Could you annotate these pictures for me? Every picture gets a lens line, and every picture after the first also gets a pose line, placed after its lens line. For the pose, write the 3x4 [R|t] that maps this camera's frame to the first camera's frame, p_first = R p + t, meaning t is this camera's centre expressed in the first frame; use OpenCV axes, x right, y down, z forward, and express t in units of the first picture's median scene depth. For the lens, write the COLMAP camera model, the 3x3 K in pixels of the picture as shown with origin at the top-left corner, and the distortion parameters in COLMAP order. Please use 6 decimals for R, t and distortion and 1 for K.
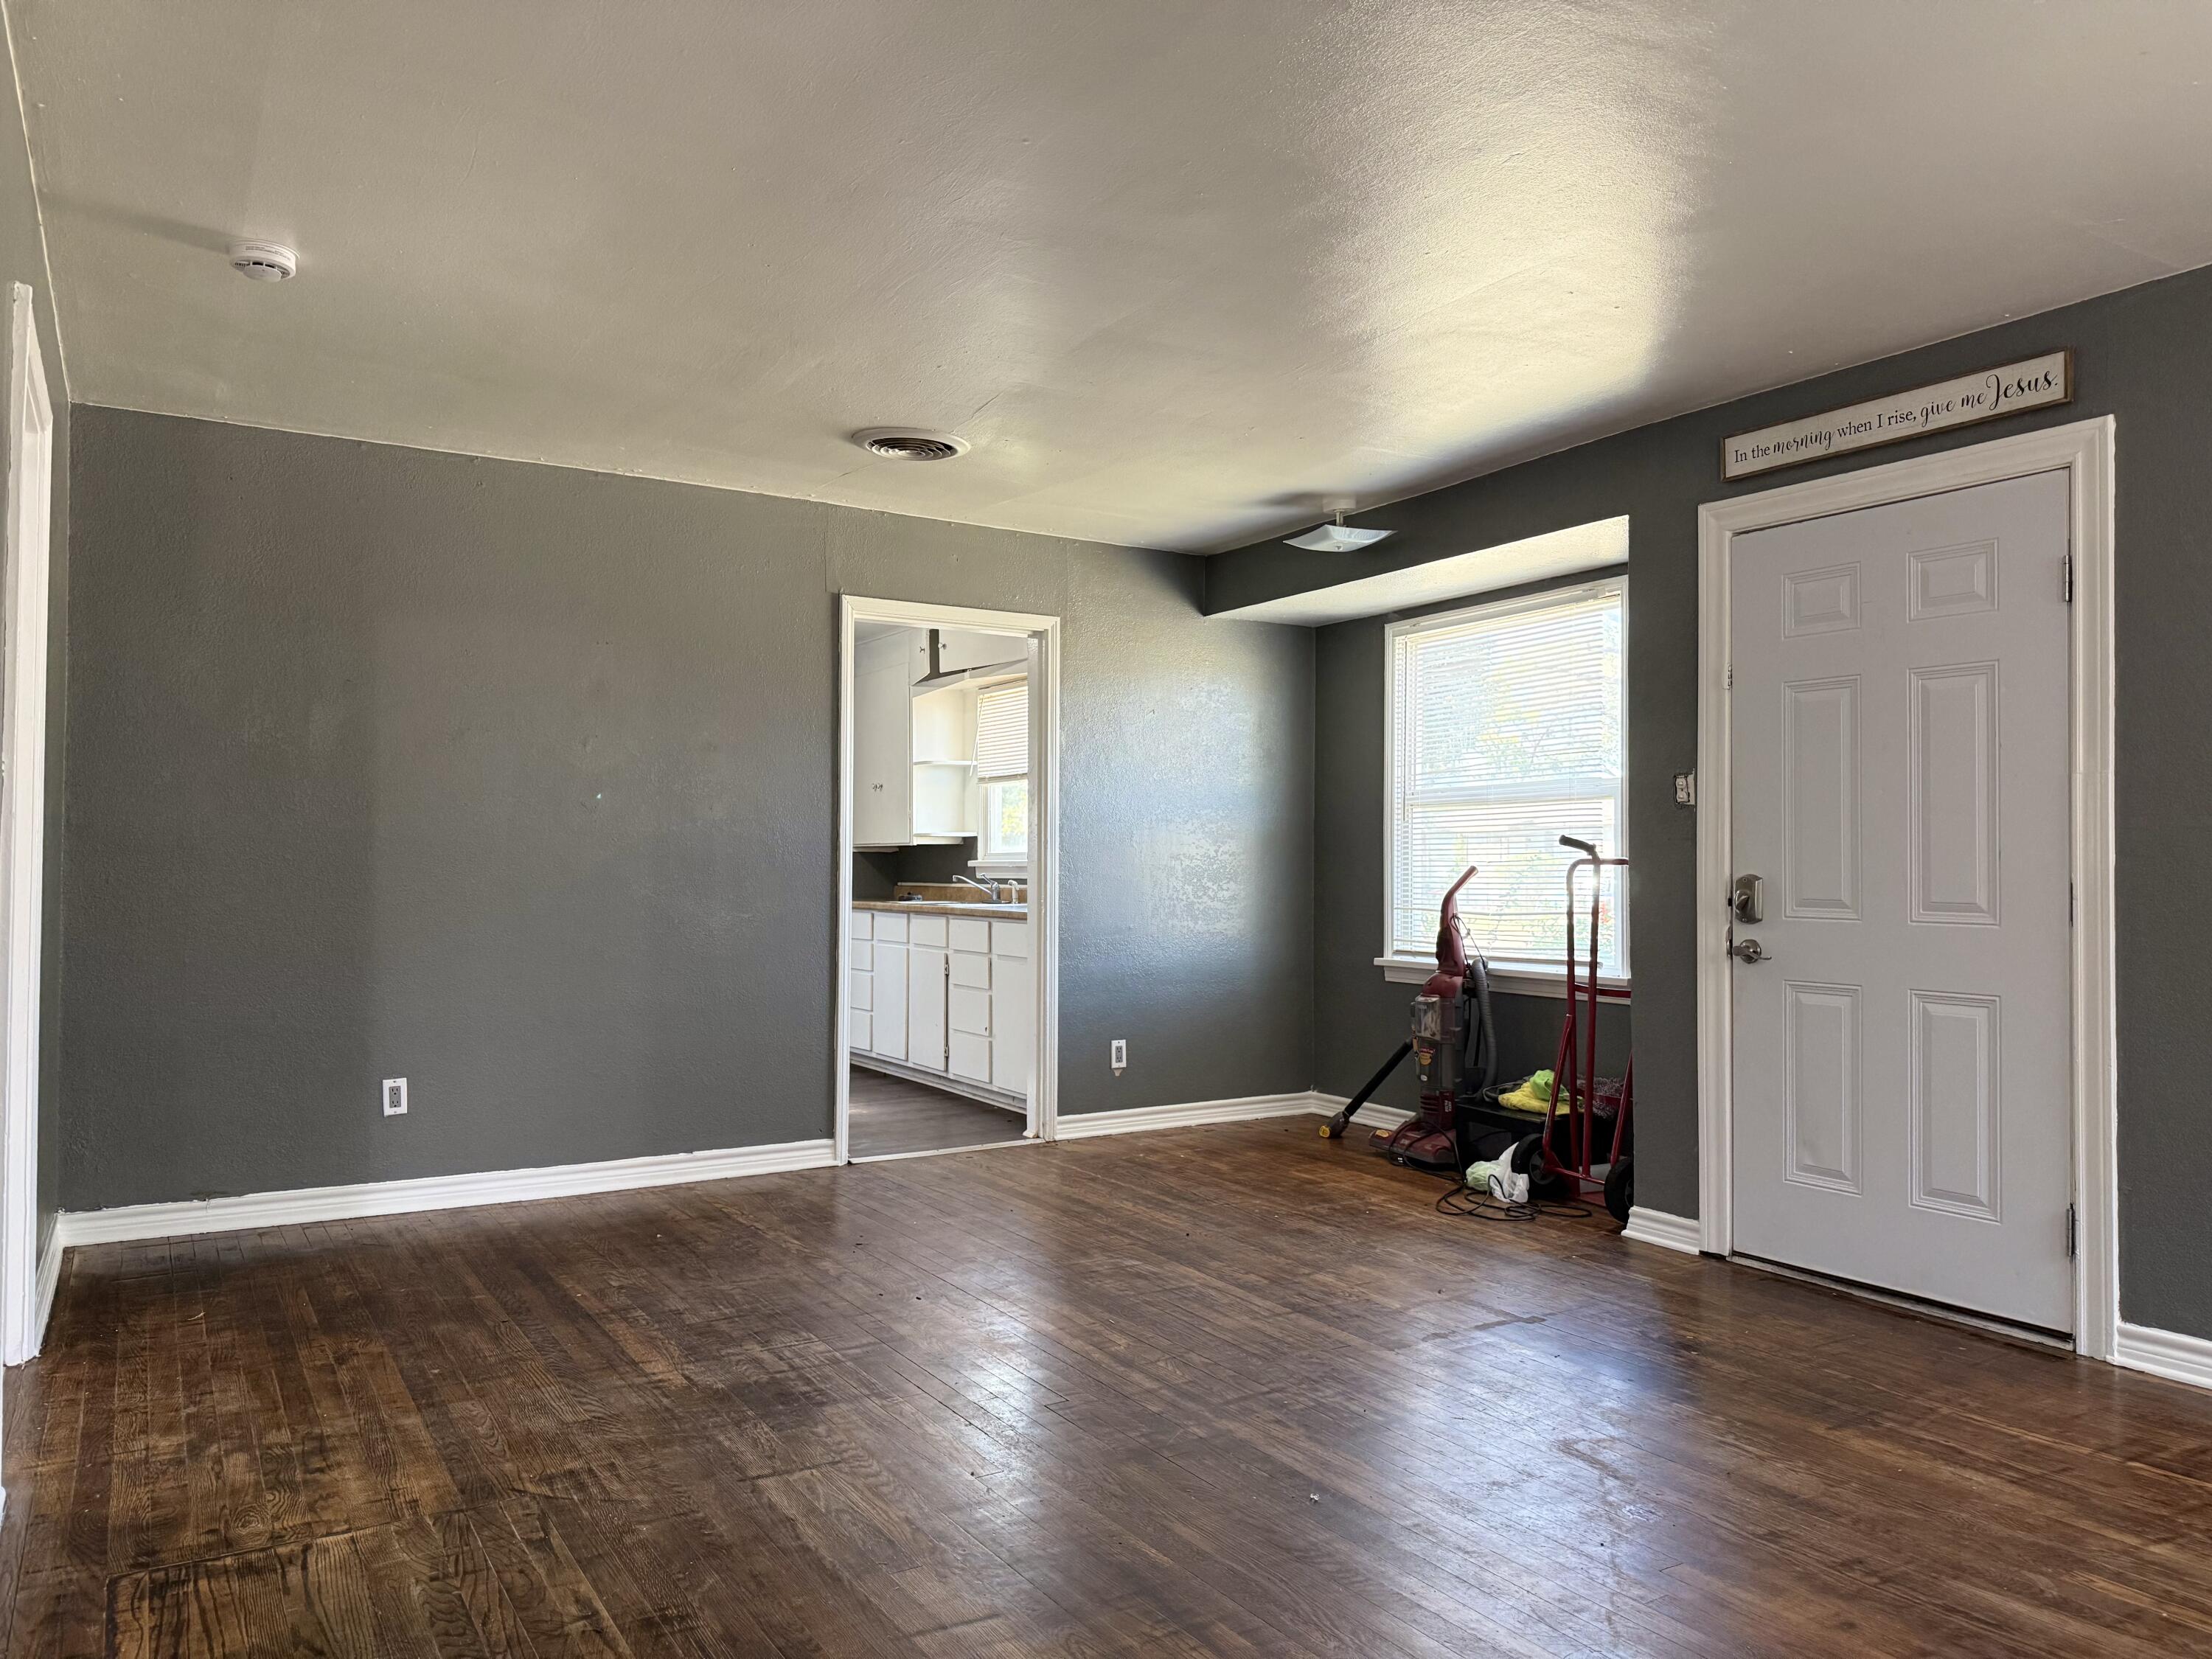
lens RADIAL K [[1569.7, 0, 1114.2], [0, 1569.7, 832.2], [0, 0, 1]] dist [0.077761, -0.075442]
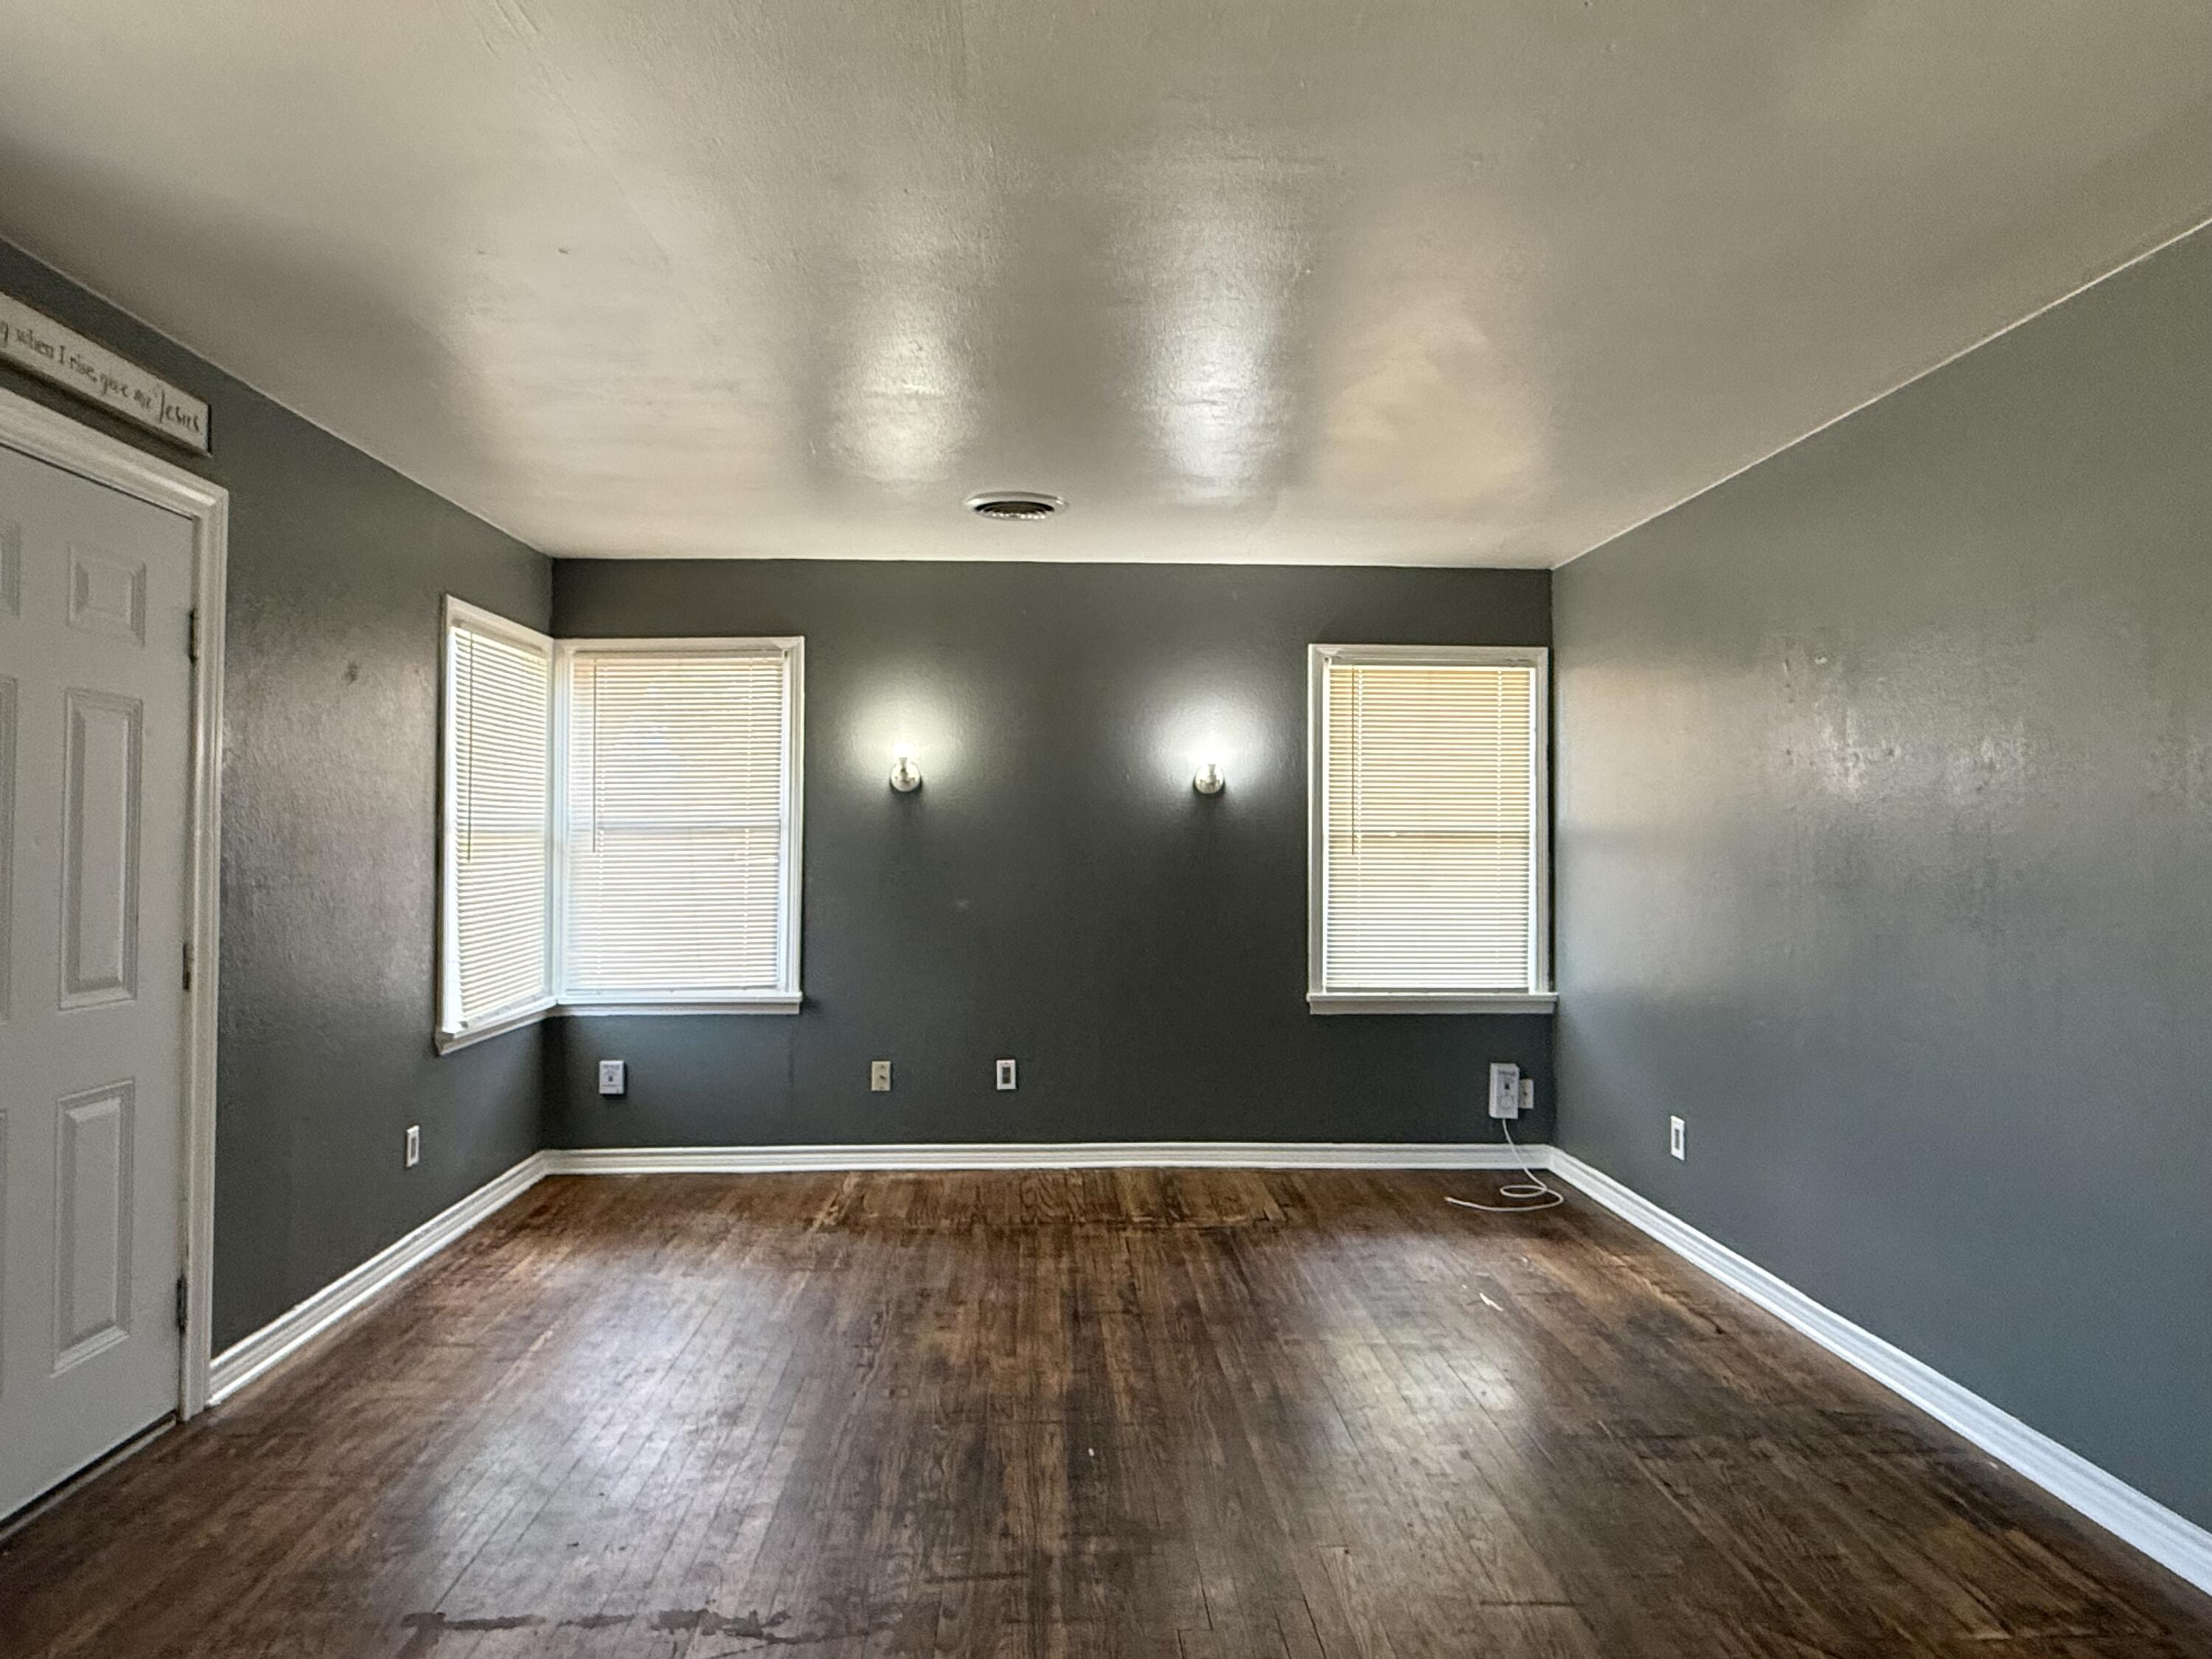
lens RADIAL K [[1378.5, 0, 1112.1], [0, 1378.5, 832.8], [0, 0, 1]] dist [0.001064, 0.000325]
pose [[-0.879989, -0.000376, 0.474994, -0.360669], [-0.016433, 0.999425, -0.029655, -0.026583], [-0.474710, -0.033902, -0.879489, 1.787164]]
